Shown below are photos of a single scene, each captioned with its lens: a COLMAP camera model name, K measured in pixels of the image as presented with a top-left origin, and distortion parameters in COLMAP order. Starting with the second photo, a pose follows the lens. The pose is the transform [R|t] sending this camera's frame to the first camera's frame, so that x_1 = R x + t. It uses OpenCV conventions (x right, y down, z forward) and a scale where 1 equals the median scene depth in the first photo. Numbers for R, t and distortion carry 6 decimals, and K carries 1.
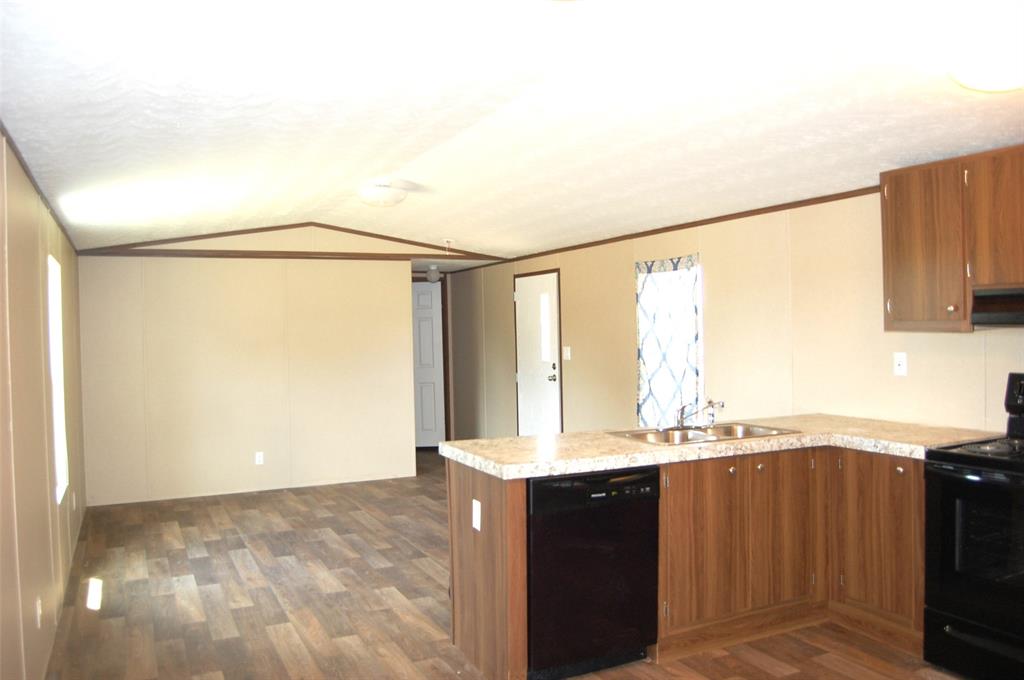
lens RADIAL K [[800.6, 0, 512.0], [0, 800.6, 340.0], [0, 0, 1]] dist [-0.095223, 0.036342]
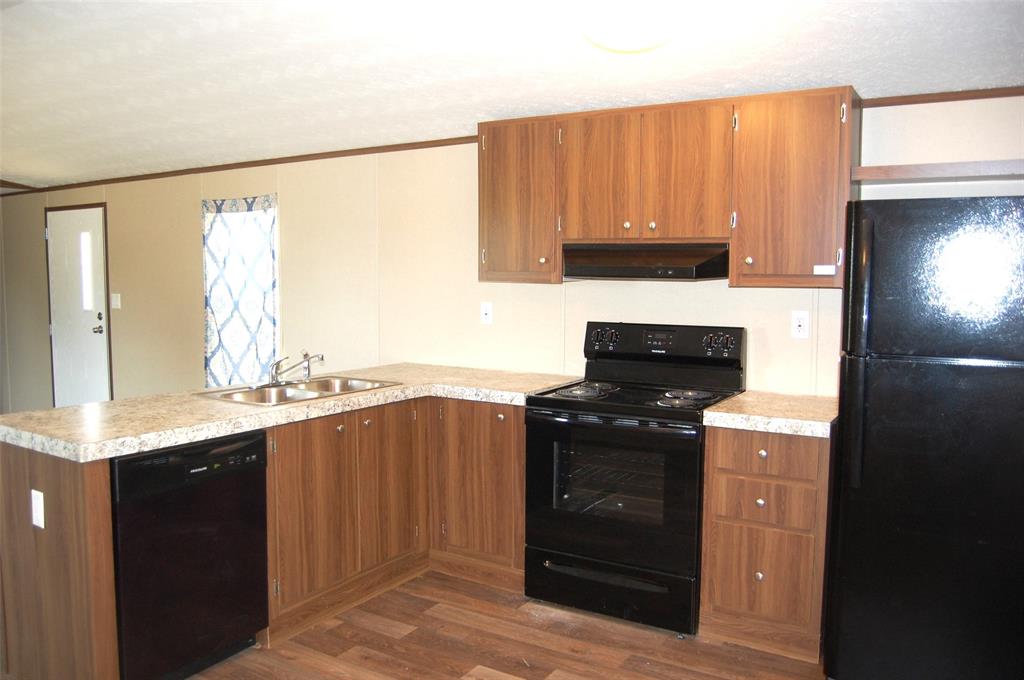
lens RADIAL K [[800.6, 0, 512.0], [0, 800.6, 340.0], [0, 0, 1]] dist [-0.095223, 0.036342]
pose [[0.846543, -0.020825, 0.531914, -0.045579], [-0.014074, 0.998010, 0.061471, 0.000782], [-0.532135, -0.059524, 0.844565, 0.108701]]
